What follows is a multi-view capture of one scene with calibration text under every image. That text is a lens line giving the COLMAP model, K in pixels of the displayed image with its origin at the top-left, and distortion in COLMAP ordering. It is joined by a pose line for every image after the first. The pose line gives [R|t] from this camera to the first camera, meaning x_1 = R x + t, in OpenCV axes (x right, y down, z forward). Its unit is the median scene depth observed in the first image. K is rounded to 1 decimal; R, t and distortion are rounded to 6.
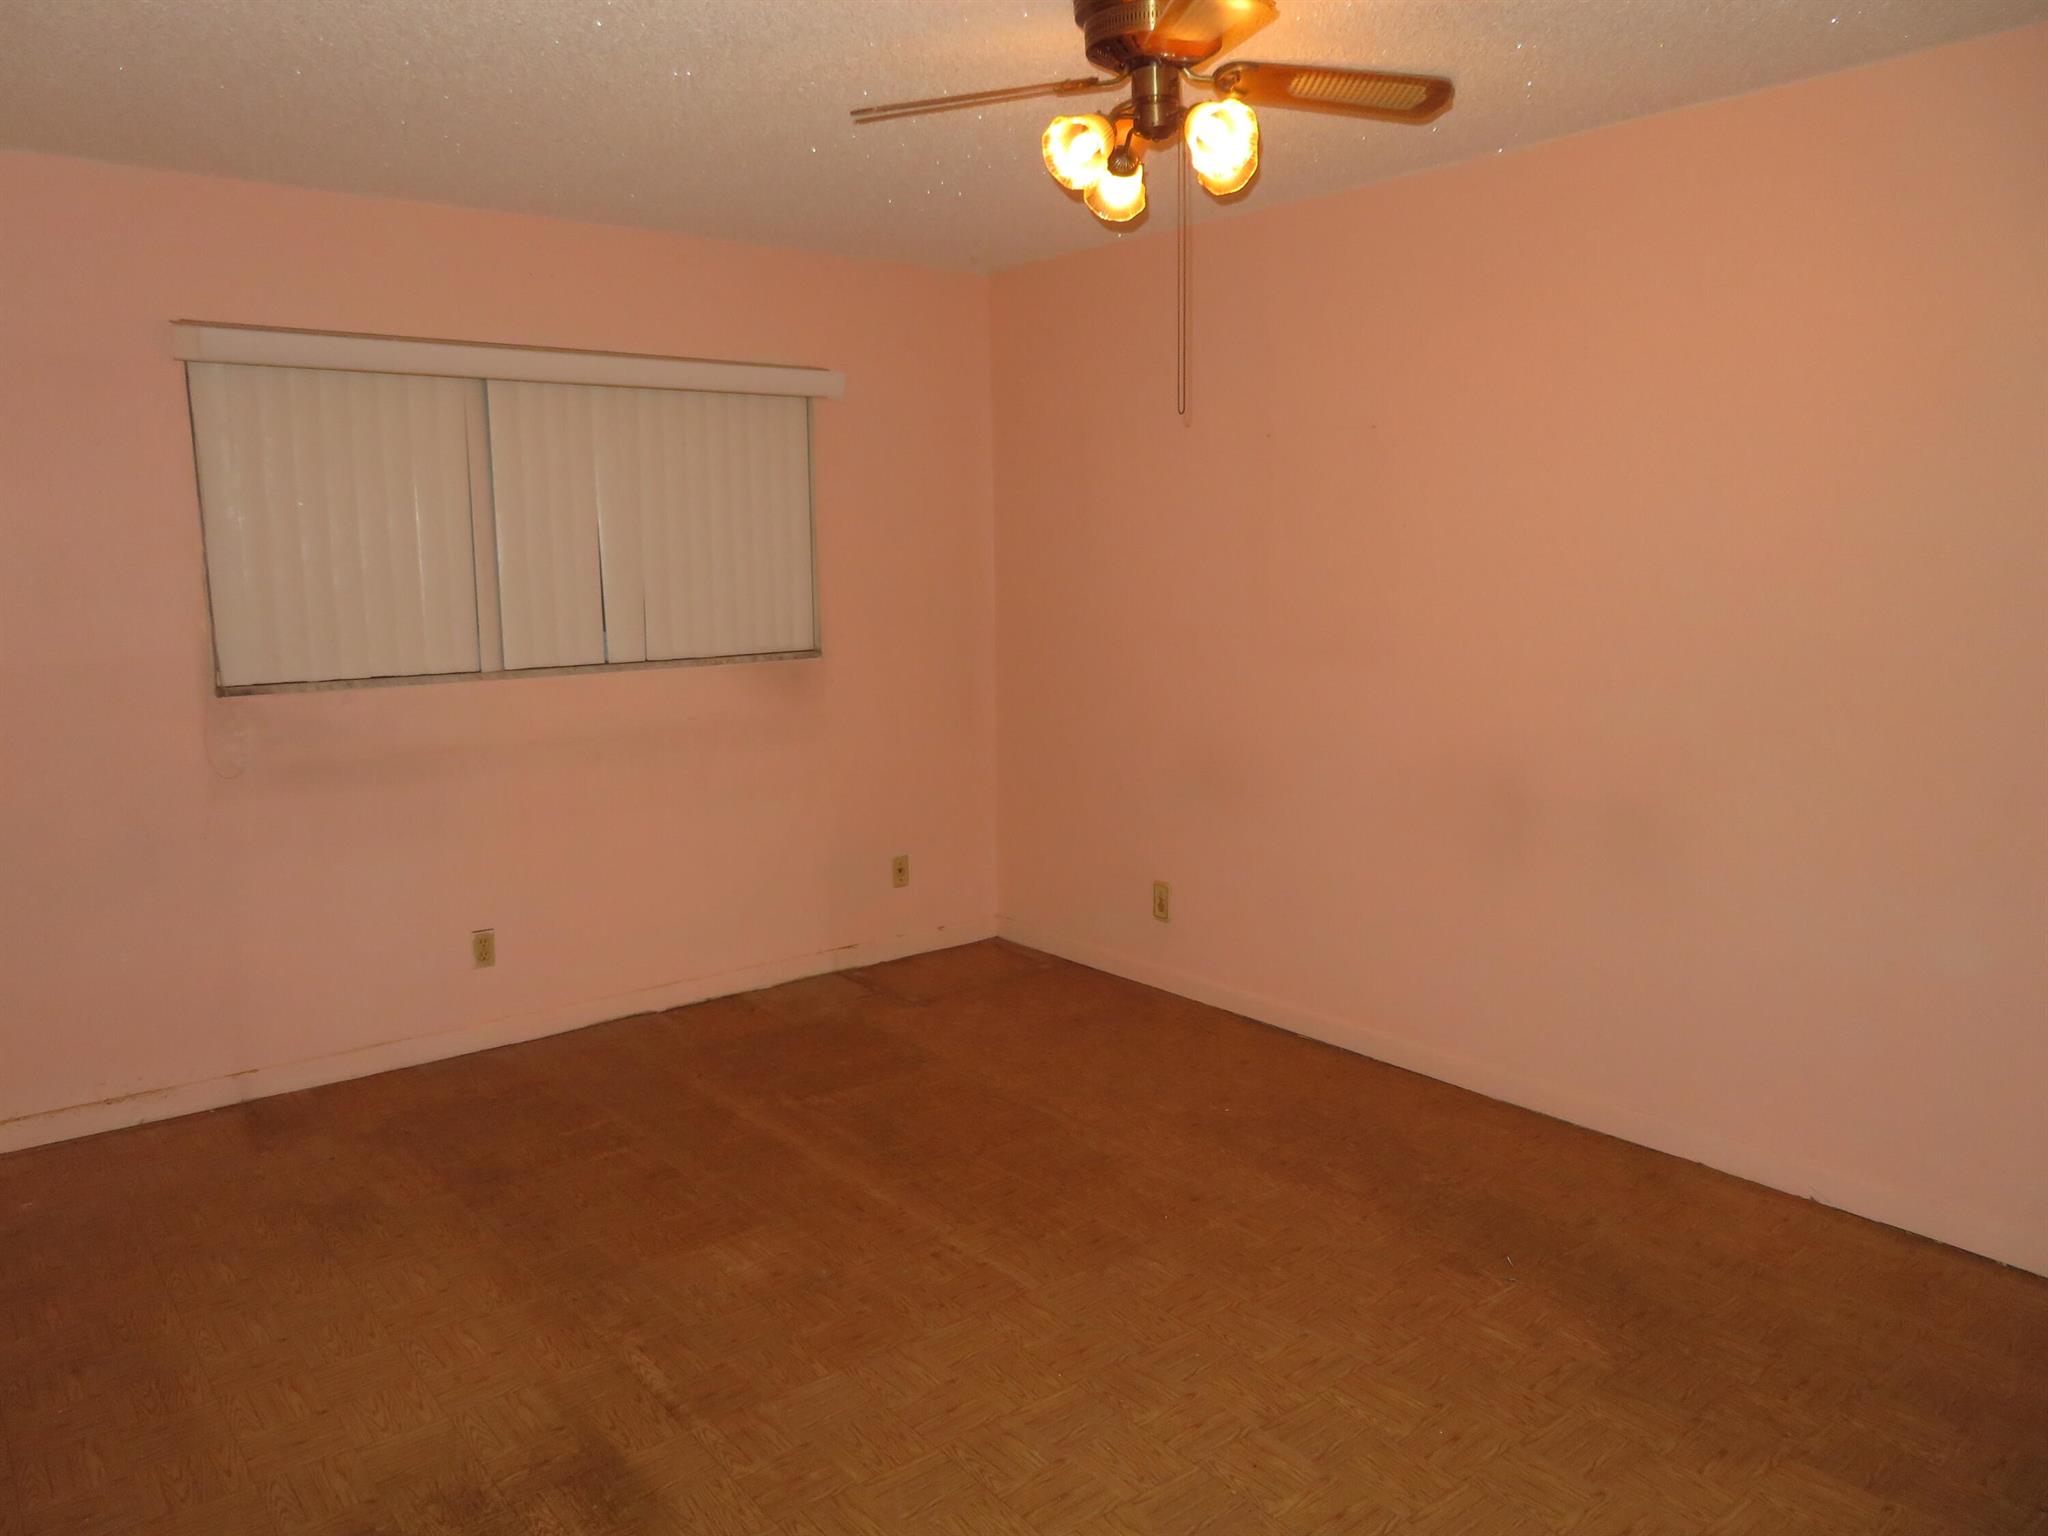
lens RADIAL K [[1457.9, 0, 1015.0], [0, 1457.9, 764.4], [0, 0, 1]] dist [-0.015993, 0.004414]
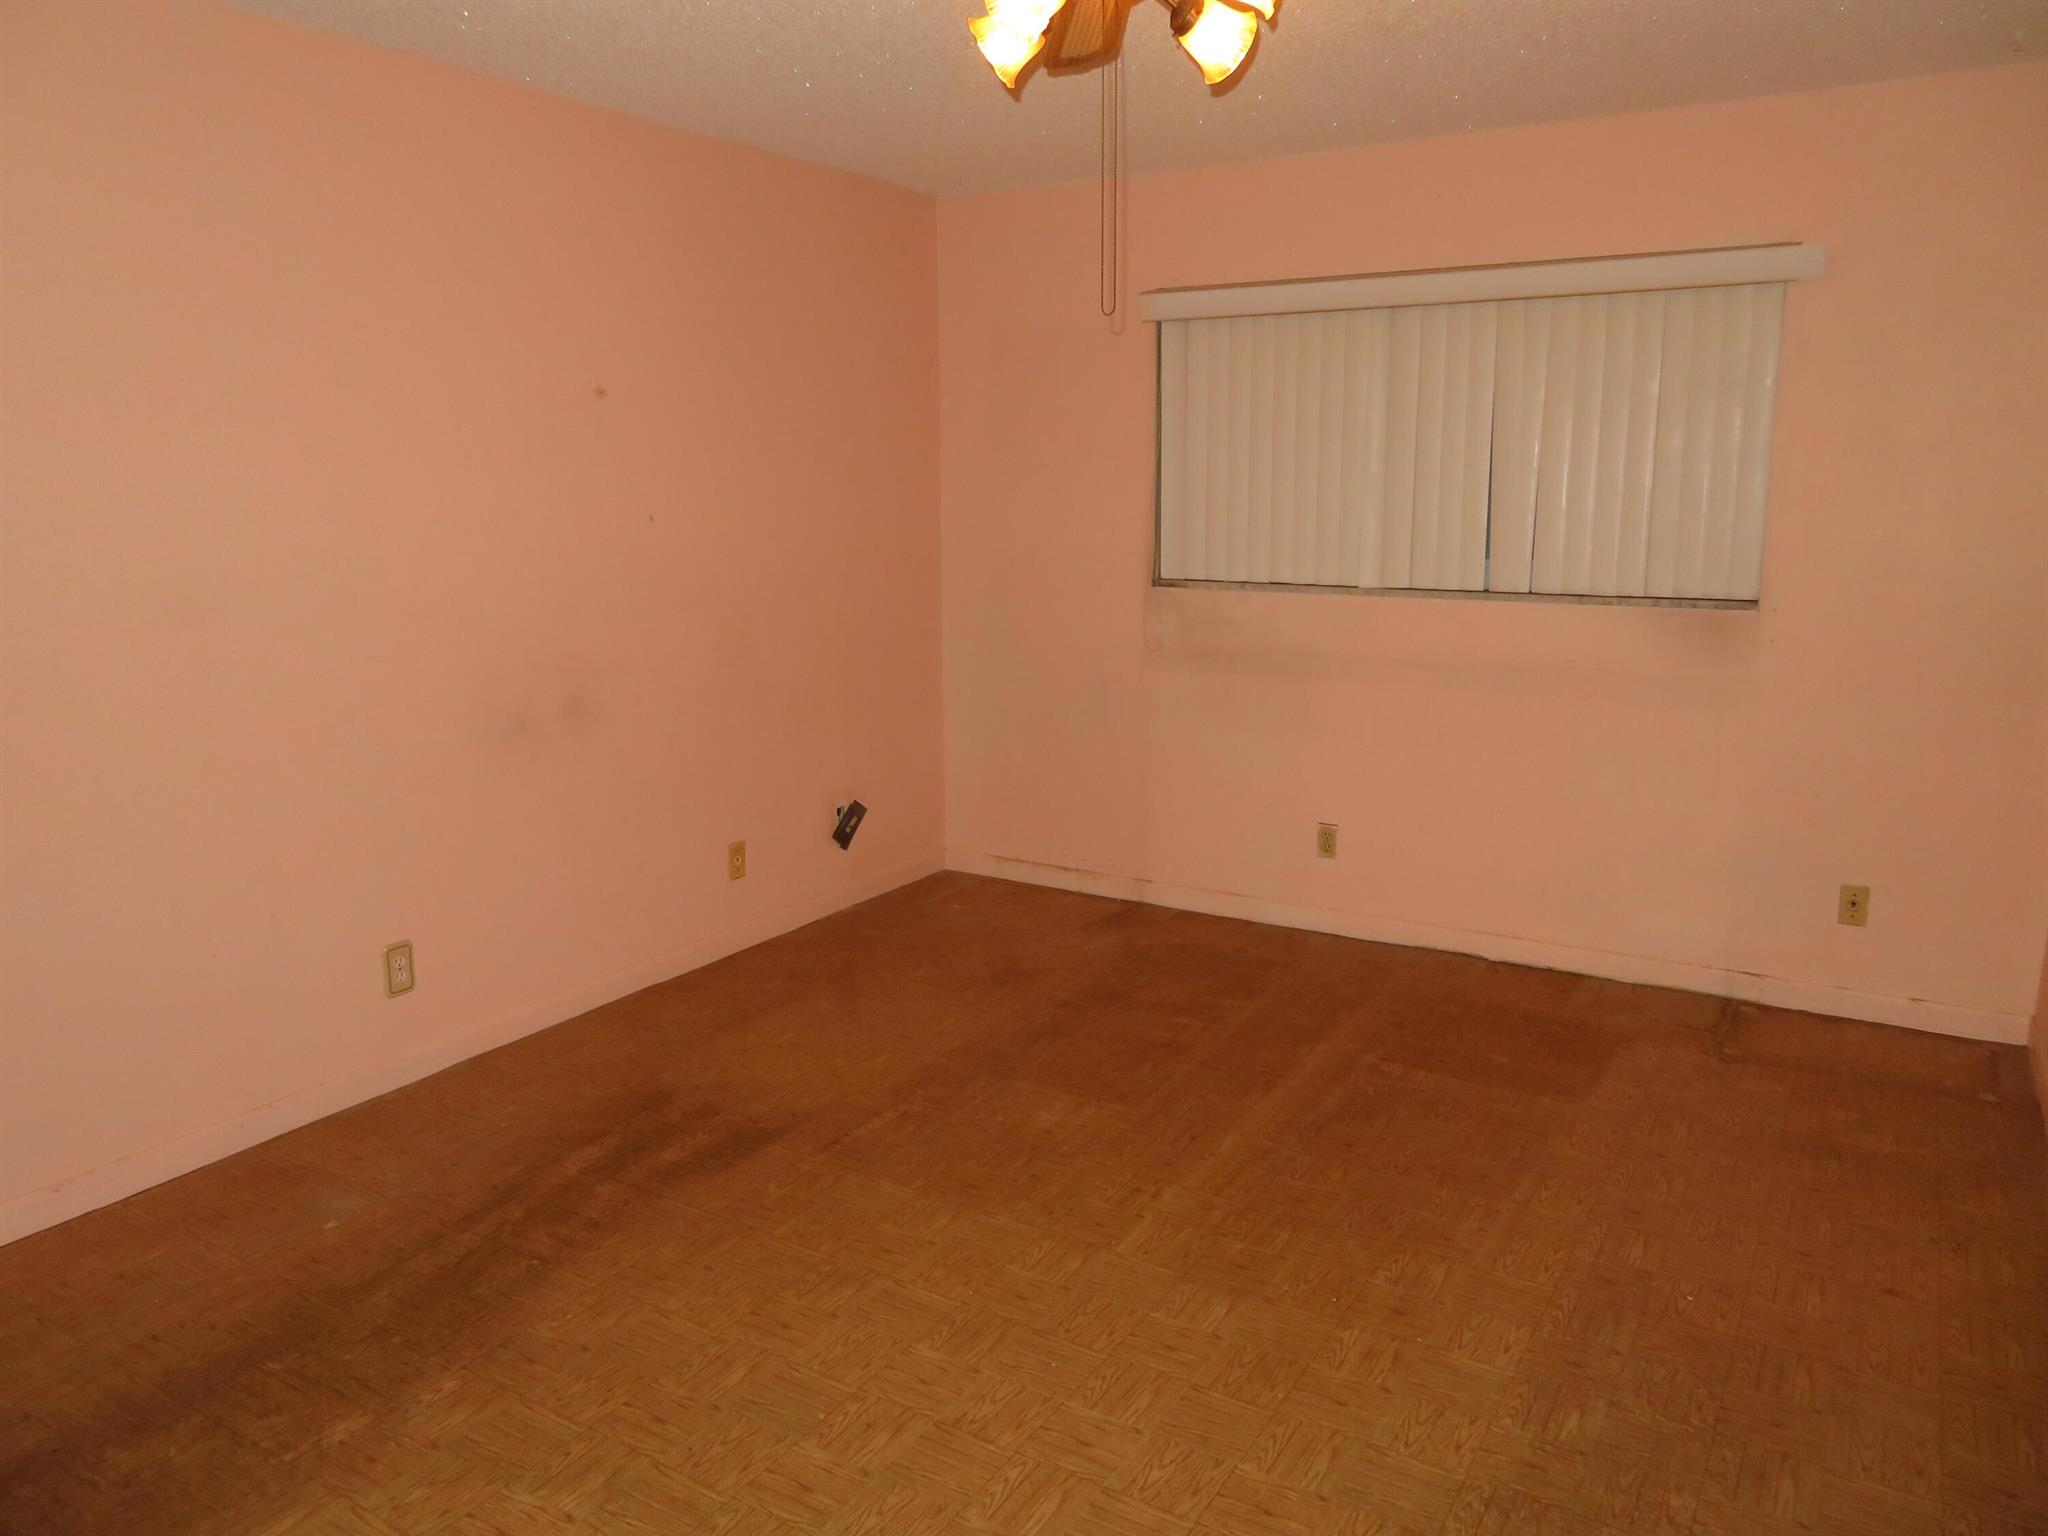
lens RADIAL K [[1457.9, 0, 1015.0], [0, 1457.9, 764.4], [0, 0, 1]] dist [-0.015993, 0.004414]
pose [[0.334697, 0.187900, -0.923402, 0.584955], [-0.142492, 0.978742, 0.147513, -0.060497], [0.931490, 0.082205, 0.354356, 0.412304]]
